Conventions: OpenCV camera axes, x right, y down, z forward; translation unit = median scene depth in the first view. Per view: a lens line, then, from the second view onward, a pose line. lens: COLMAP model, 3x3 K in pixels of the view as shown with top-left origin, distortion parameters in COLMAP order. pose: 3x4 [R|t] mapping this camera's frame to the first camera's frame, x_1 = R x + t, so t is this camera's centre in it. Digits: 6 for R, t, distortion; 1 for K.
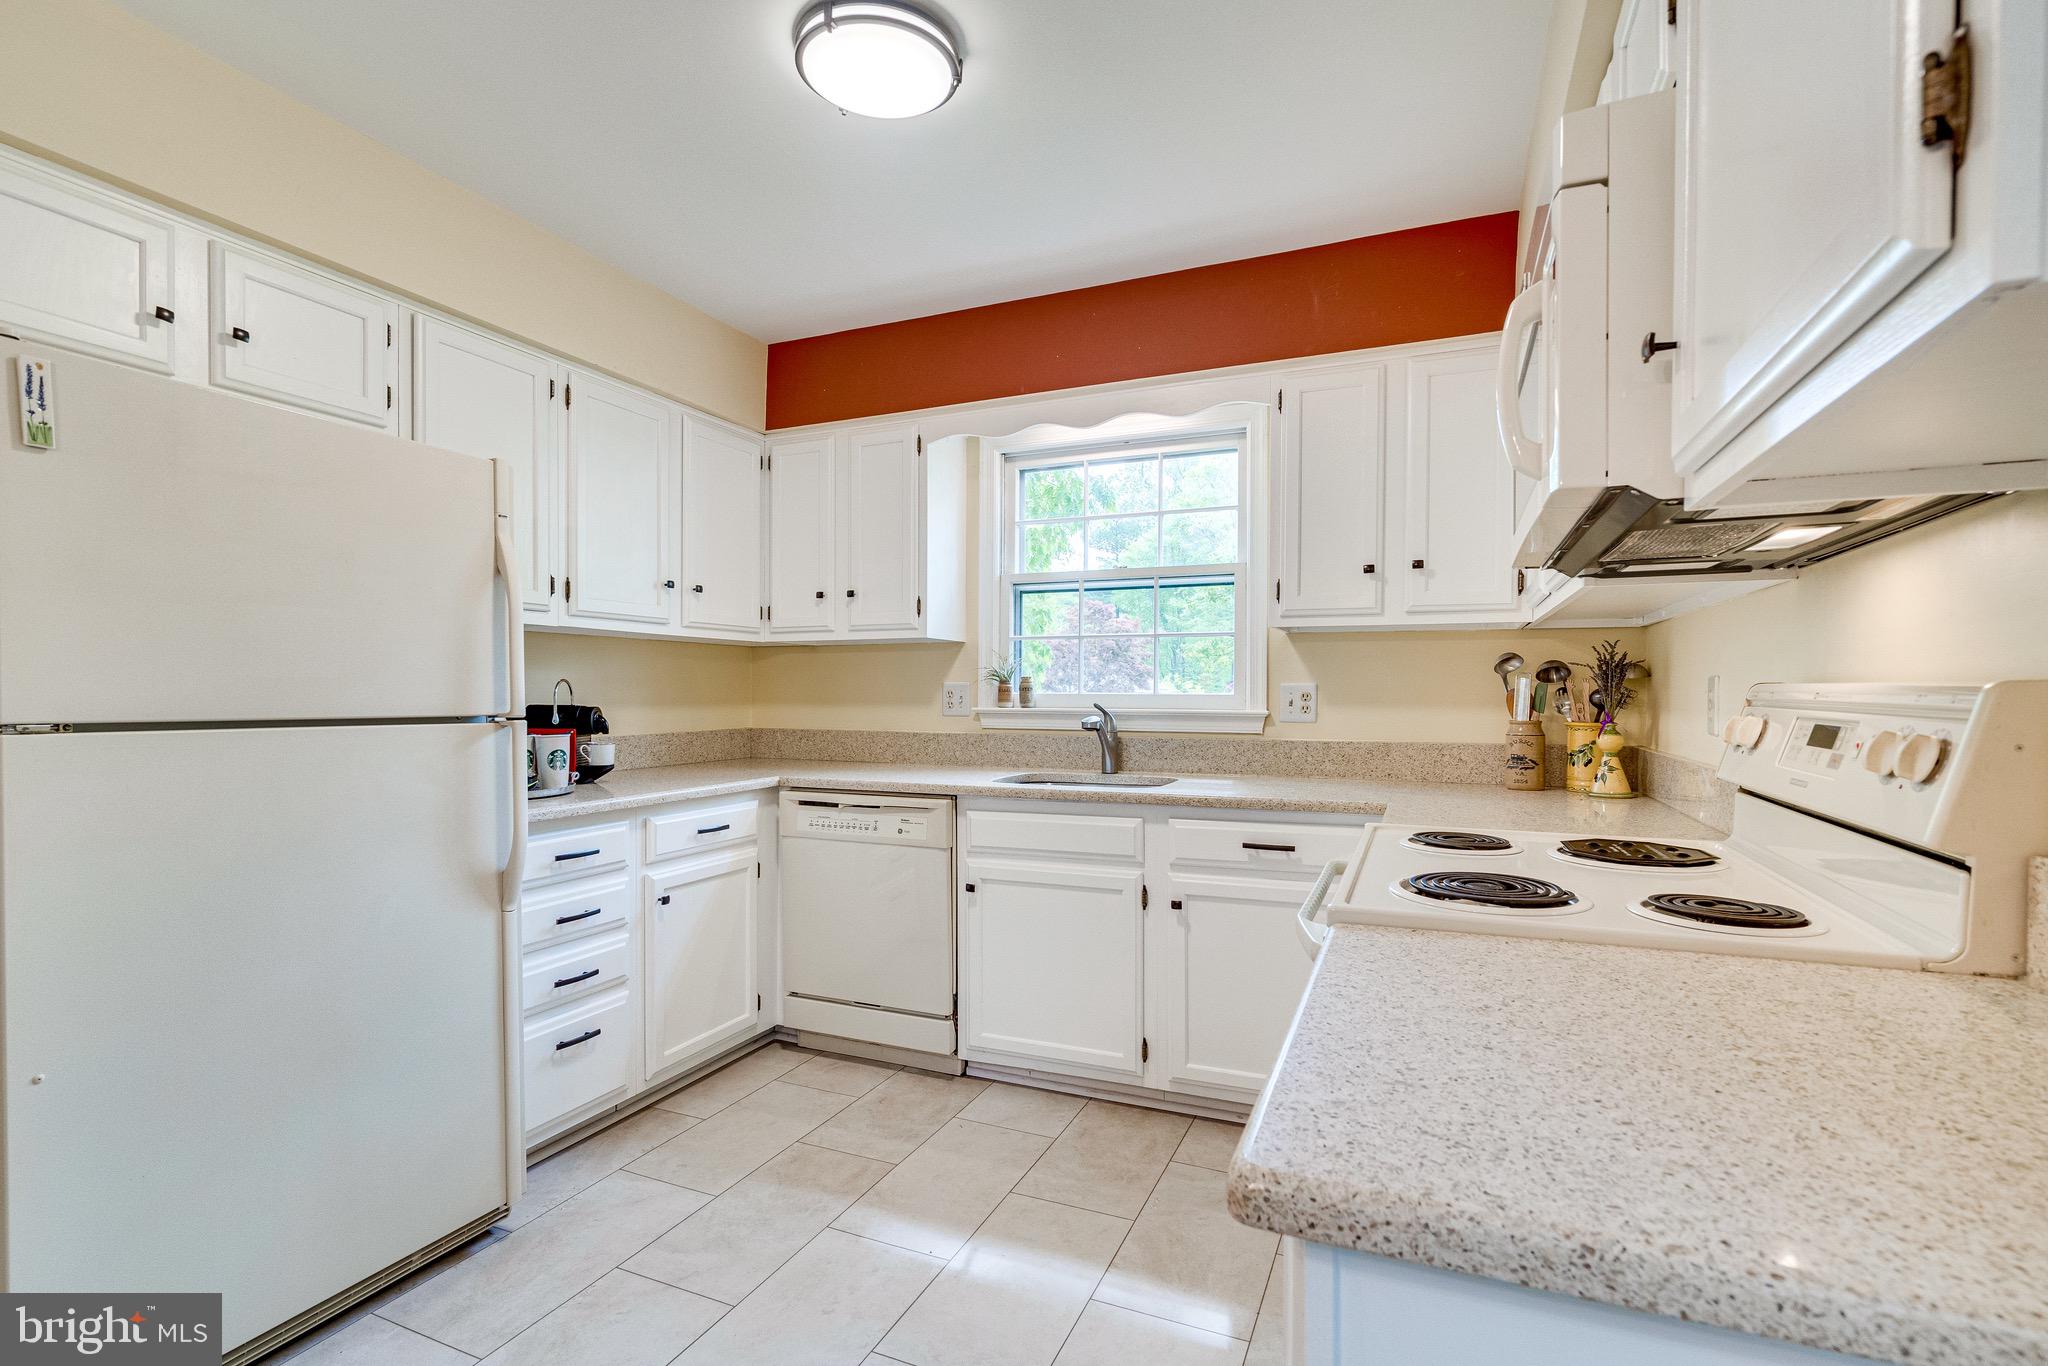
lens RADIAL K [[920.8, 0, 1014.2], [0, 920.8, 694.1], [0, 0, 1]] dist [0.001027, 0.000655]
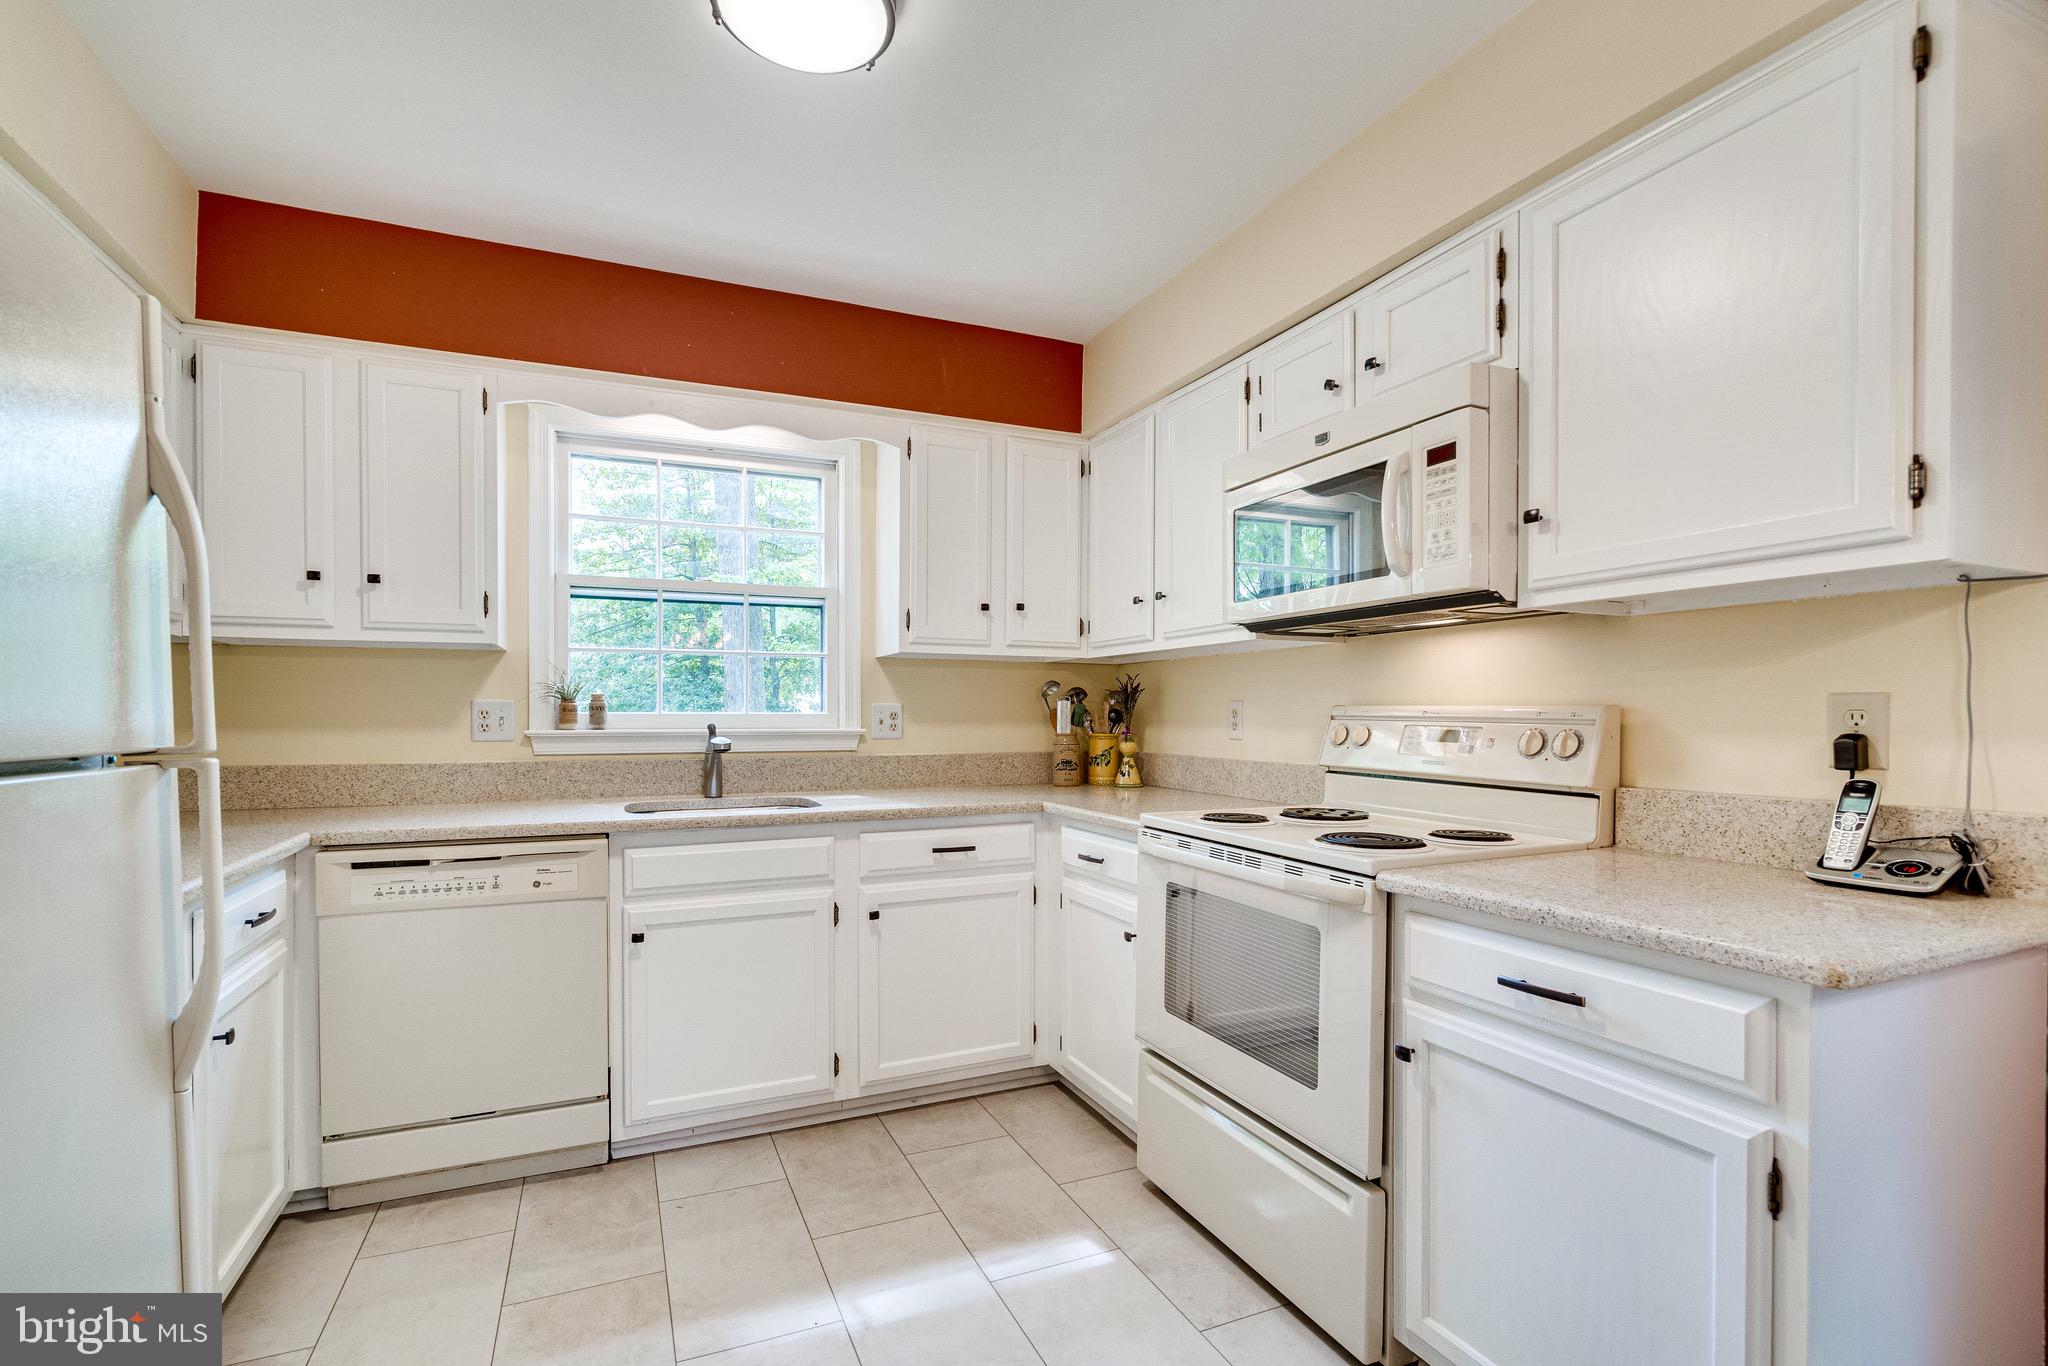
lens RADIAL K [[920.8, 0, 944.5], [0, 920.8, 713.6], [0, 0, 1]] dist [0.001027, 0.000655]
pose [[0.704897, -0.001507, 0.709308, -0.446092], [0.002076, 0.999998, 0.000062, 0.000446], [-0.709307, 0.001429, 0.704898, 0.181702]]
